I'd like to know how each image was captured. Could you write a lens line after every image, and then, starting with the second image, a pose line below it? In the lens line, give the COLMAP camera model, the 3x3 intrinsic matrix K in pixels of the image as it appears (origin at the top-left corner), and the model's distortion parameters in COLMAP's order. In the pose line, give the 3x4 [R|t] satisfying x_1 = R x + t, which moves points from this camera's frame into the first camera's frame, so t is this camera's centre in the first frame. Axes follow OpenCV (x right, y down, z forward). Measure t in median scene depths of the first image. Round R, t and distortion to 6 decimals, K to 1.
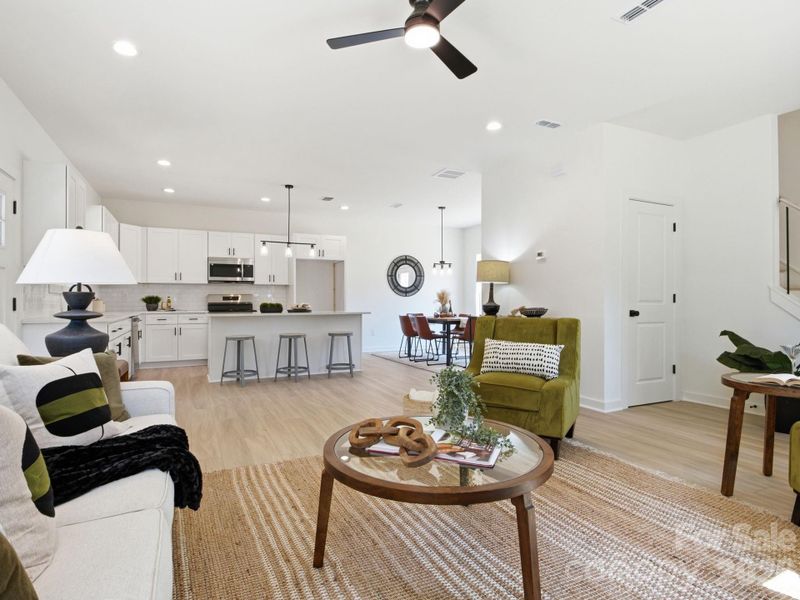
lens RADIAL K [[438.0, 0, 398.9], [0, 438.0, 300.0], [0, 0, 1]] dist [0.004965, -0.012268]
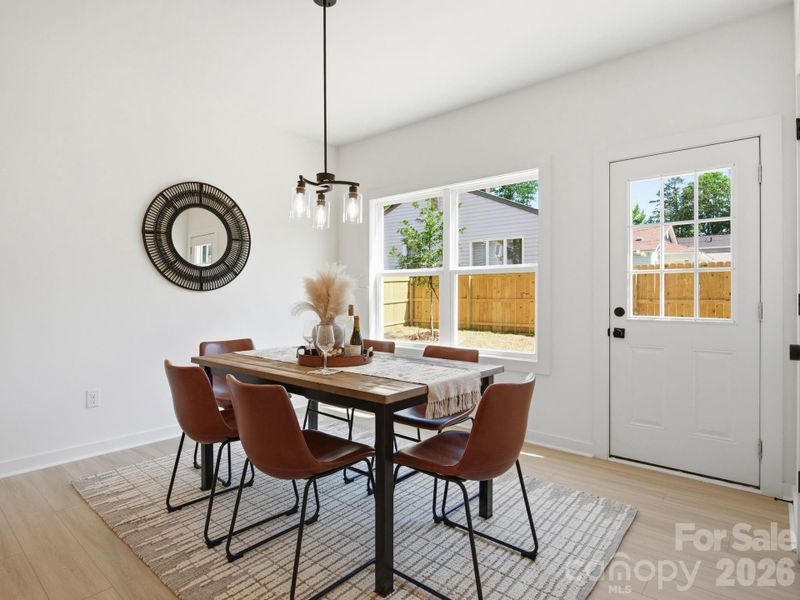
lens RADIAL K [[438.0, 0, 399.5], [0, 438.0, 300.9], [0, 0, 1]] dist [0.004965, -0.012268]
pose [[0.914201, -0.003770, 0.405244, 0.024485], [-0.003713, 0.999837, 0.017678, -0.008084], [-0.405245, -0.017666, 0.914037, 0.731513]]
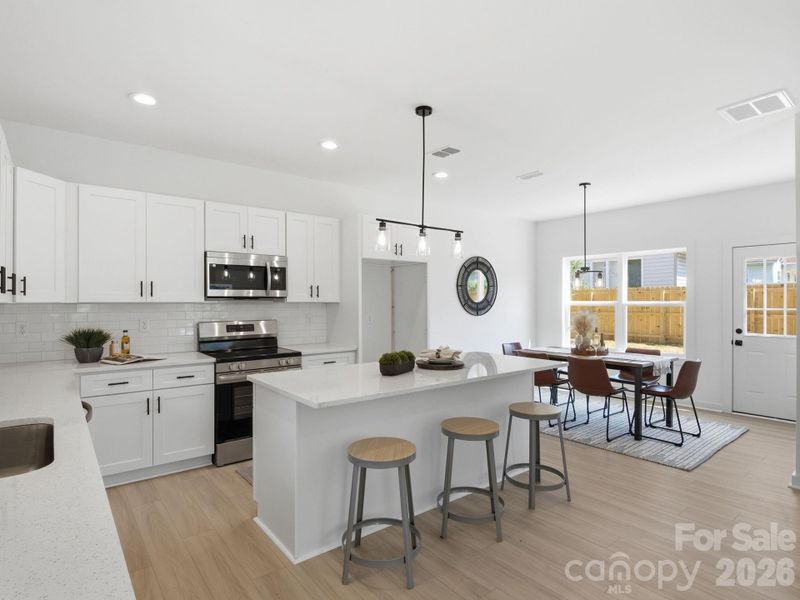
lens RADIAL K [[438.0, 0, 399.7], [0, 438.0, 302.4], [0, 0, 1]] dist [0.004965, -0.012268]
pose [[0.975490, 0.001495, 0.220041, -0.323514], [-0.002709, 0.999983, 0.005215, -0.040605], [-0.220029, -0.005684, 0.975477, 0.443970]]
